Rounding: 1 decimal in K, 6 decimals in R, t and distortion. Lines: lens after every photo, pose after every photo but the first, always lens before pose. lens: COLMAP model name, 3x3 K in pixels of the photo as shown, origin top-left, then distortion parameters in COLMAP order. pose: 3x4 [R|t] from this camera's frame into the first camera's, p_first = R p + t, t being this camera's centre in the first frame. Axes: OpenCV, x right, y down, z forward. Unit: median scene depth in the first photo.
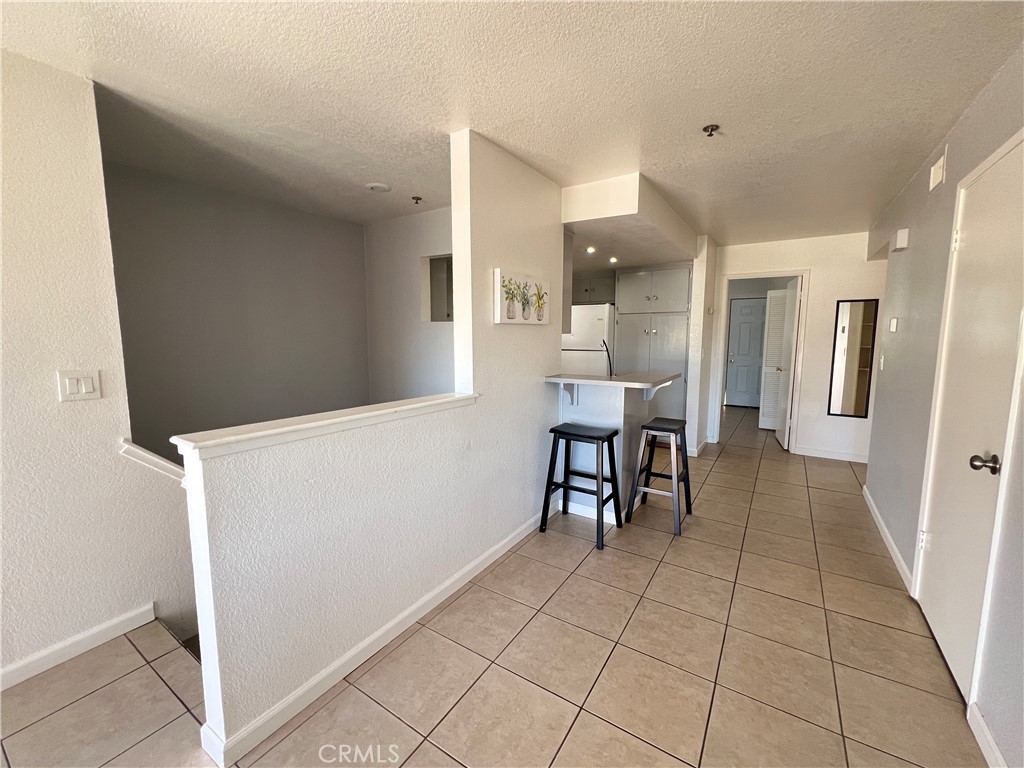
lens RADIAL K [[419.1, 0, 508.3], [0, 419.1, 382.6], [0, 0, 1]] dist [-0.002549, -0.000321]
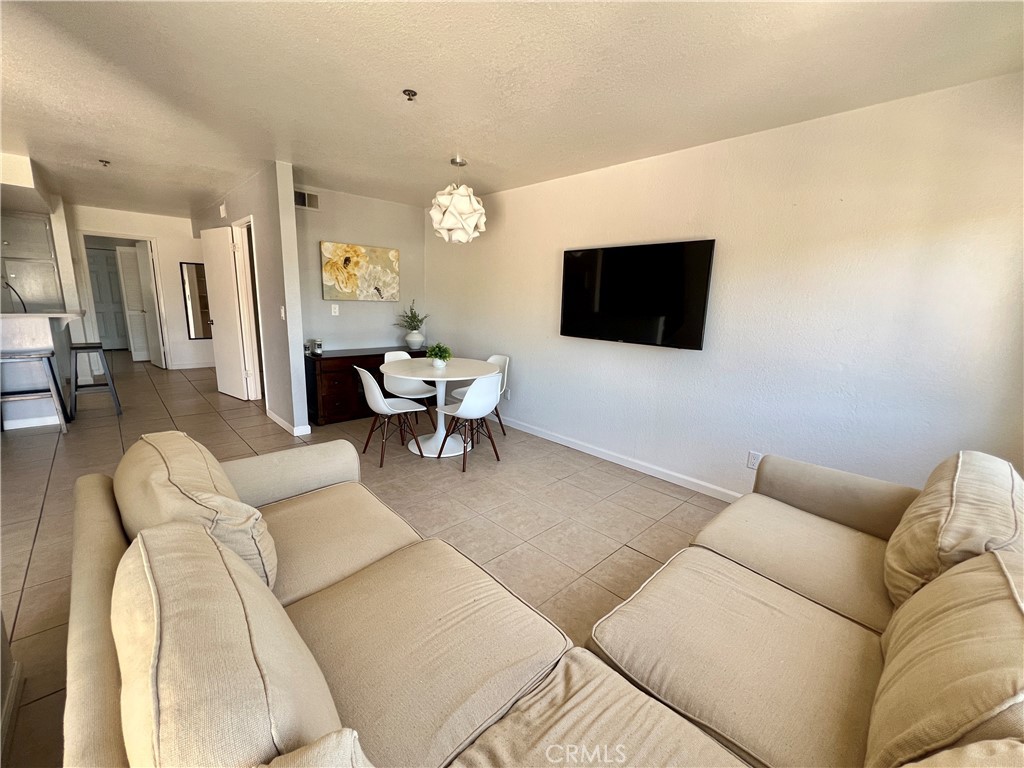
lens RADIAL K [[419.1, 0, 508.3], [0, 419.1, 382.6], [0, 0, 1]] dist [-0.002549, -0.000321]
pose [[0.224992, -0.184705, 0.956693, -0.459032], [0.078696, 0.982105, 0.171104, 0.063122], [-0.971177, 0.036791, 0.235502, -0.477797]]
